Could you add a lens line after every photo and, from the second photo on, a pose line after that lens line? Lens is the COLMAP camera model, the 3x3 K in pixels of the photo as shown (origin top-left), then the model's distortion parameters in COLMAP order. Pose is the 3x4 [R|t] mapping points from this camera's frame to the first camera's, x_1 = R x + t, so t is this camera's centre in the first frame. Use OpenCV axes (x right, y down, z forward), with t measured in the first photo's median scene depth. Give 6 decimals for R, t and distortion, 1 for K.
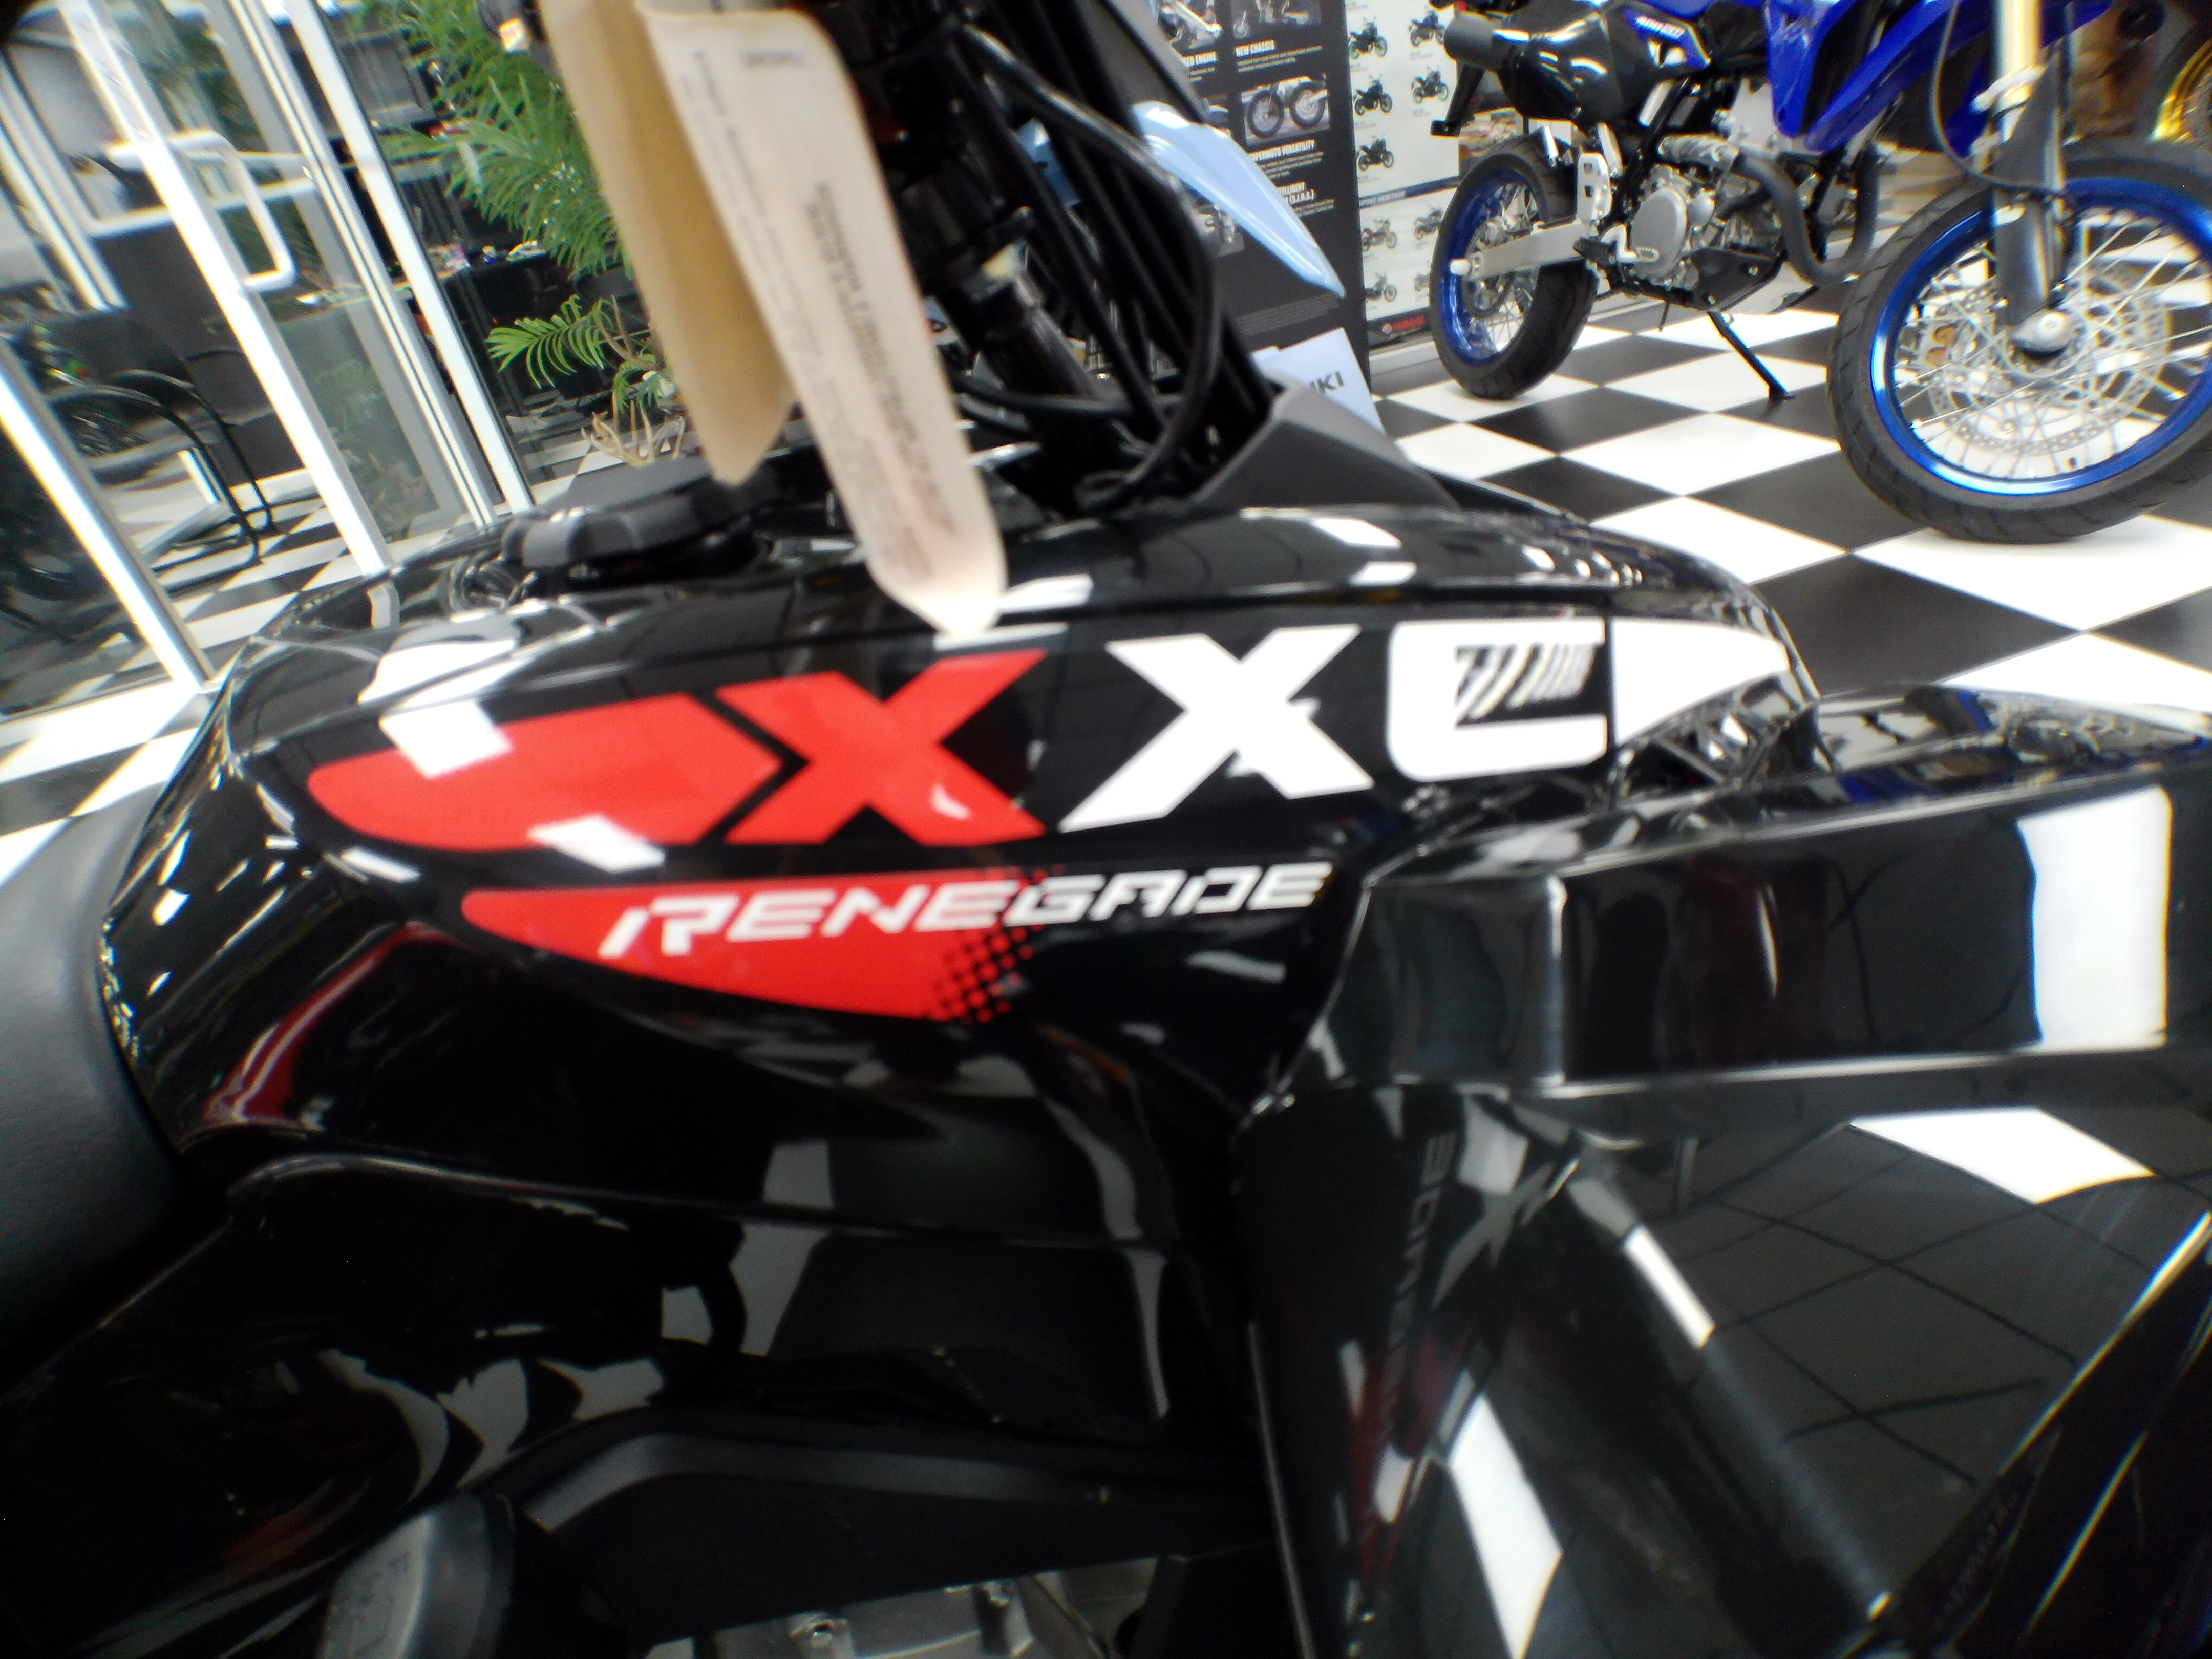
lens RADIAL K [[1180.3, 0, 1115.8], [0, 1180.3, 829.2], [0, 0, 1]] dist [-0.038843, 0.015533]
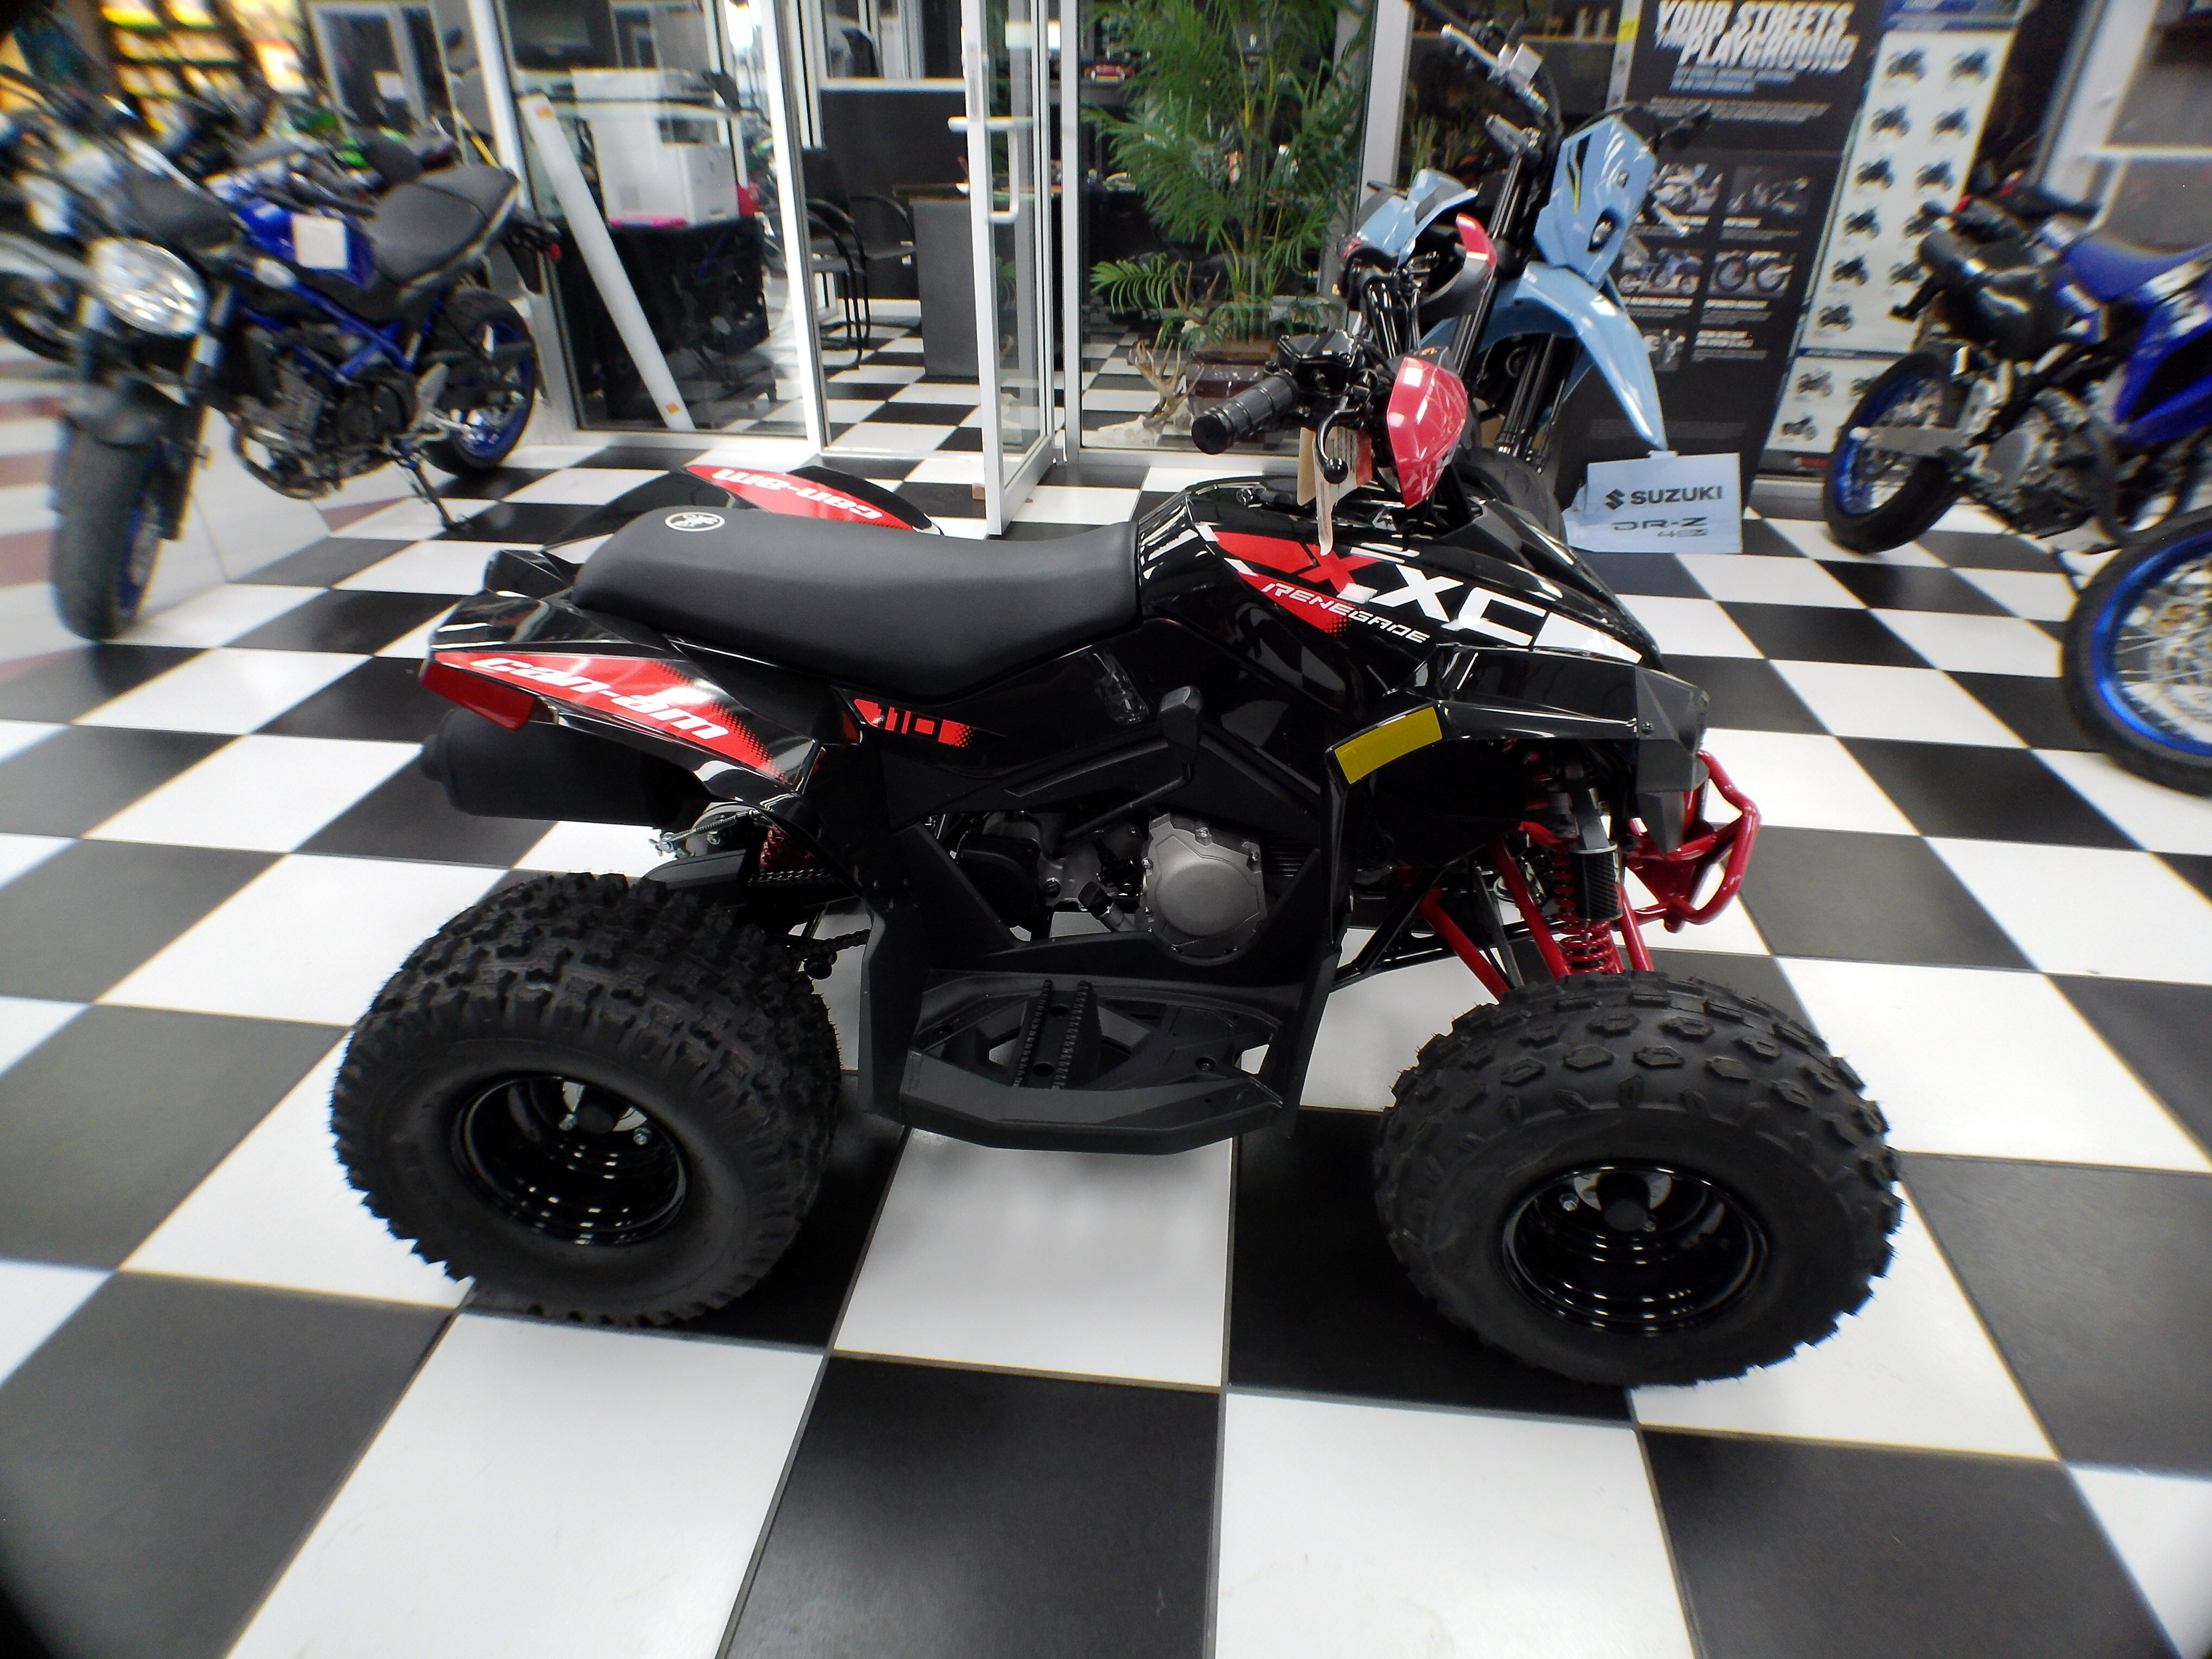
lens RADIAL K [[1197.4, 0, 1122.7], [0, 1197.4, 824.7], [0, 0, 1]] dist [-0.055792, 0.021664]
pose [[0.900962, 0.367387, -0.230854, 0.097070], [-0.361454, 0.929827, 0.069092, 0.169345], [0.240037, 0.021194, 0.970532, -0.735280]]
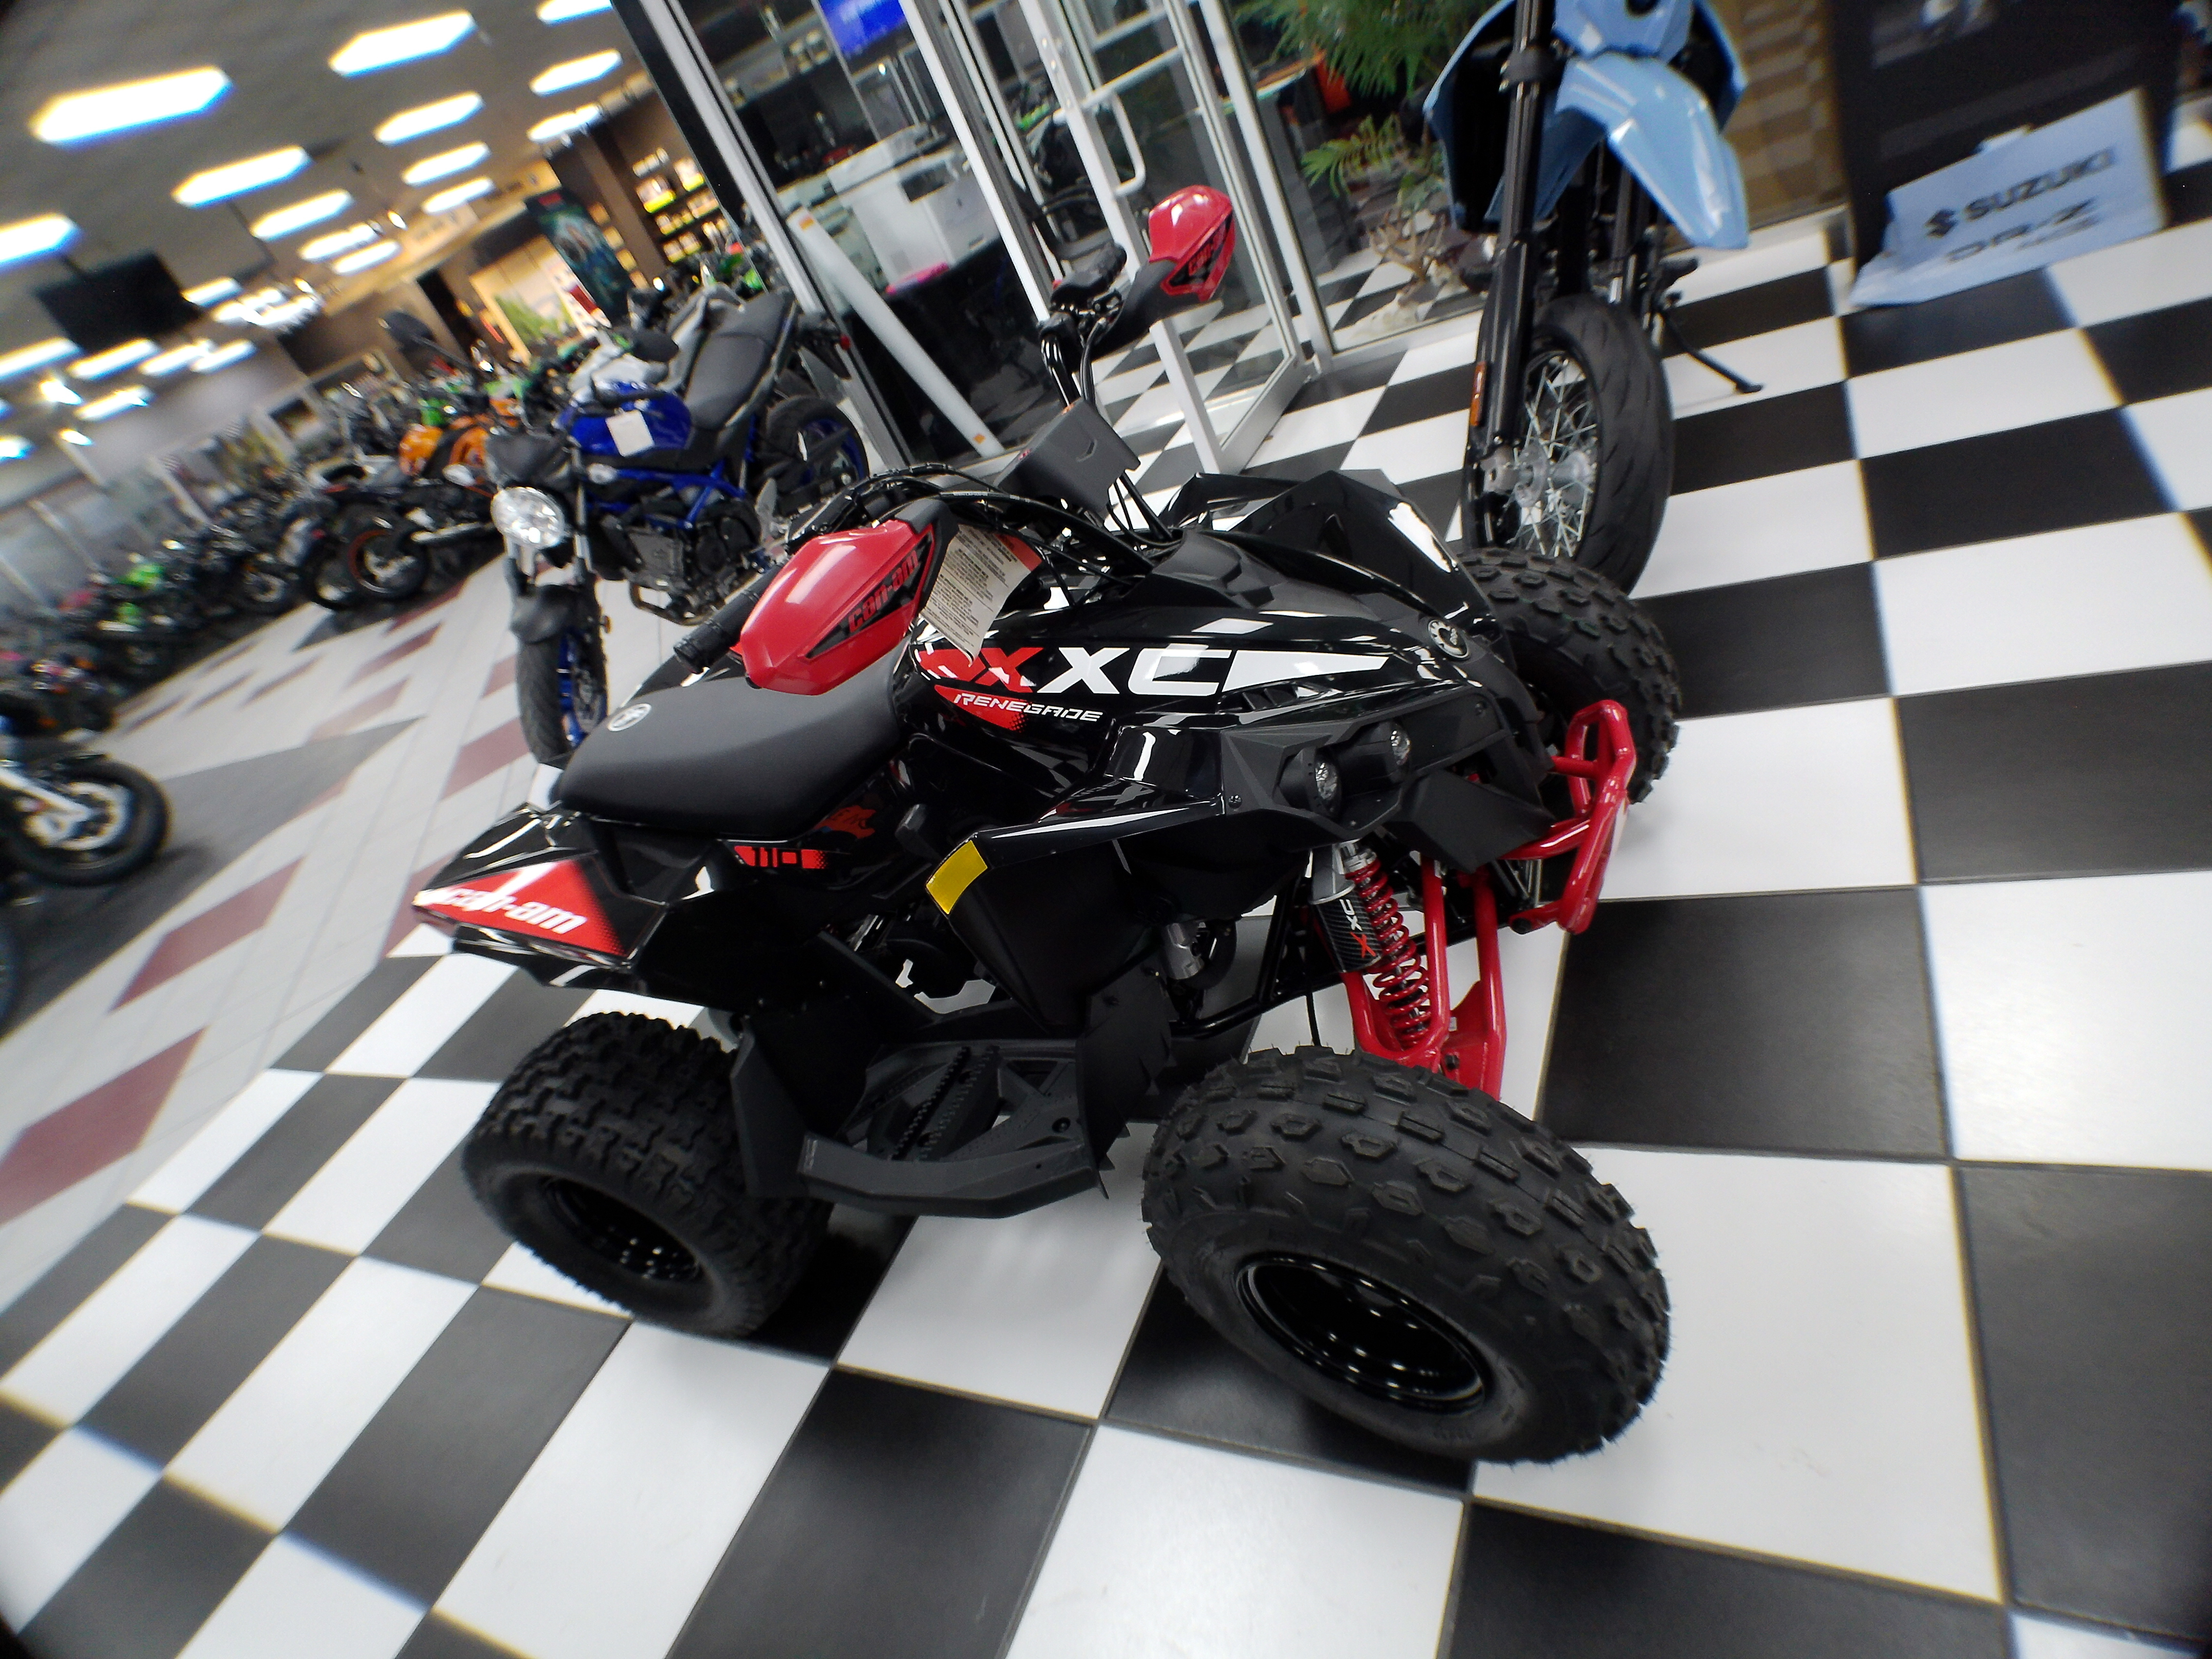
lens RADIAL K [[1206.9, 0, 1124.8], [0, 1206.9, 825.2], [0, 0, 1]] dist [-0.064745, 0.025477]
pose [[0.757485, 0.250737, -0.602784, 0.641222], [-0.096583, 0.956186, 0.276369, -0.169079], [0.645669, -0.151126, 0.748513, -0.462639]]
